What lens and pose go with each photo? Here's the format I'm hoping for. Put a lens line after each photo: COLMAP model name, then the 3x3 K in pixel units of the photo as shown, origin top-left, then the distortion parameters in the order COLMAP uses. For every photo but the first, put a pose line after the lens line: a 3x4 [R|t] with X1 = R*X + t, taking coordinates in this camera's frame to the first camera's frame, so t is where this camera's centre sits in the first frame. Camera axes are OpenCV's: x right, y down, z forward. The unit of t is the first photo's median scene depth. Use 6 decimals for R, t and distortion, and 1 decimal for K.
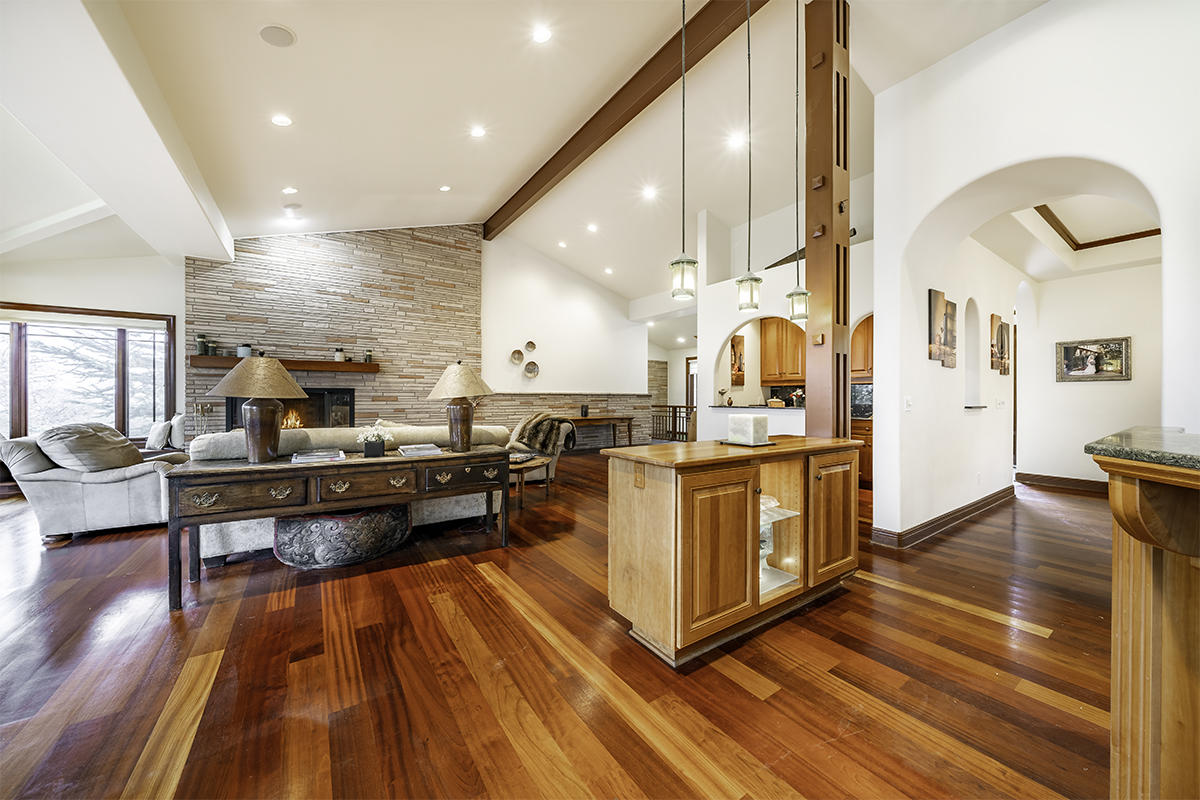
lens RADIAL K [[417.8, 0, 594.1], [0, 417.8, 400.1], [0, 0, 1]] dist [-0.000726, -0.001117]
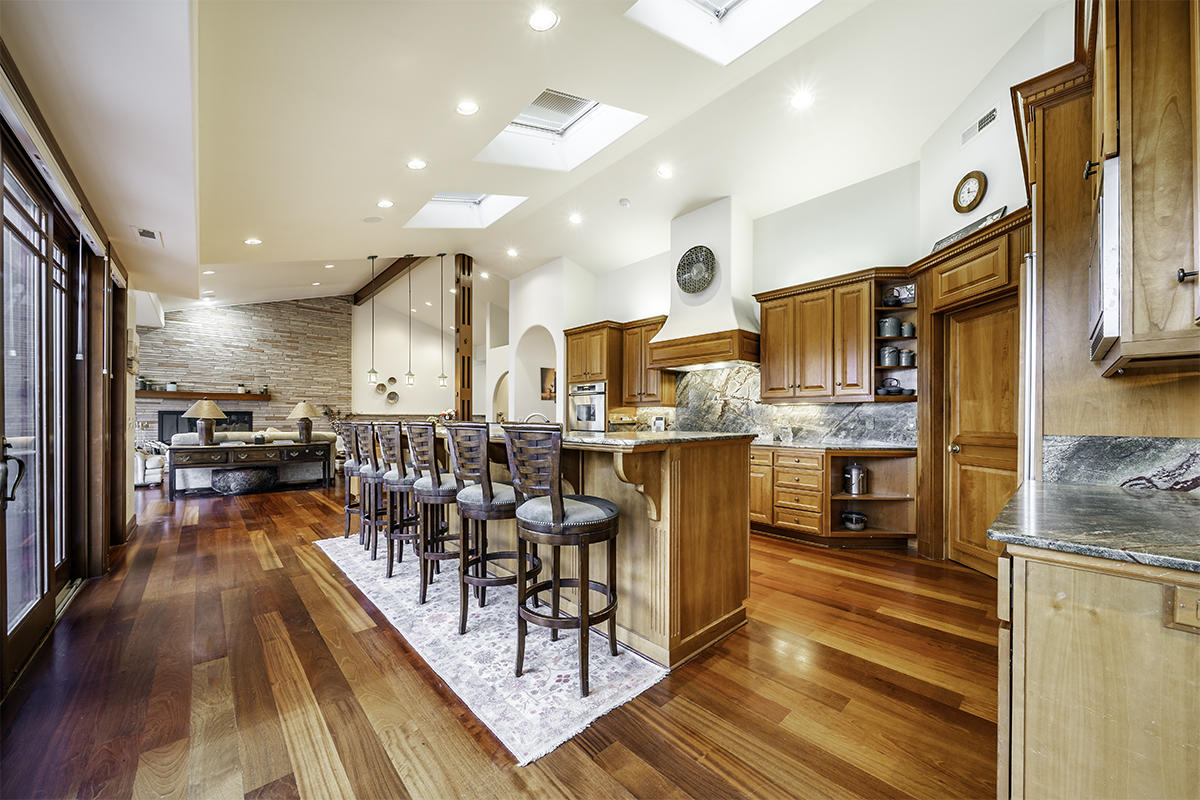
lens RADIAL K [[417.8, 0, 581.7], [0, 417.8, 417.9], [0, 0, 1]] dist [-0.000726, -0.001117]
pose [[0.990287, 0.000124, 0.139037, 0.371721], [0.000322, 0.999995, -0.003188, 0.000091], [-0.139036, 0.003202, 0.990282, -0.620241]]
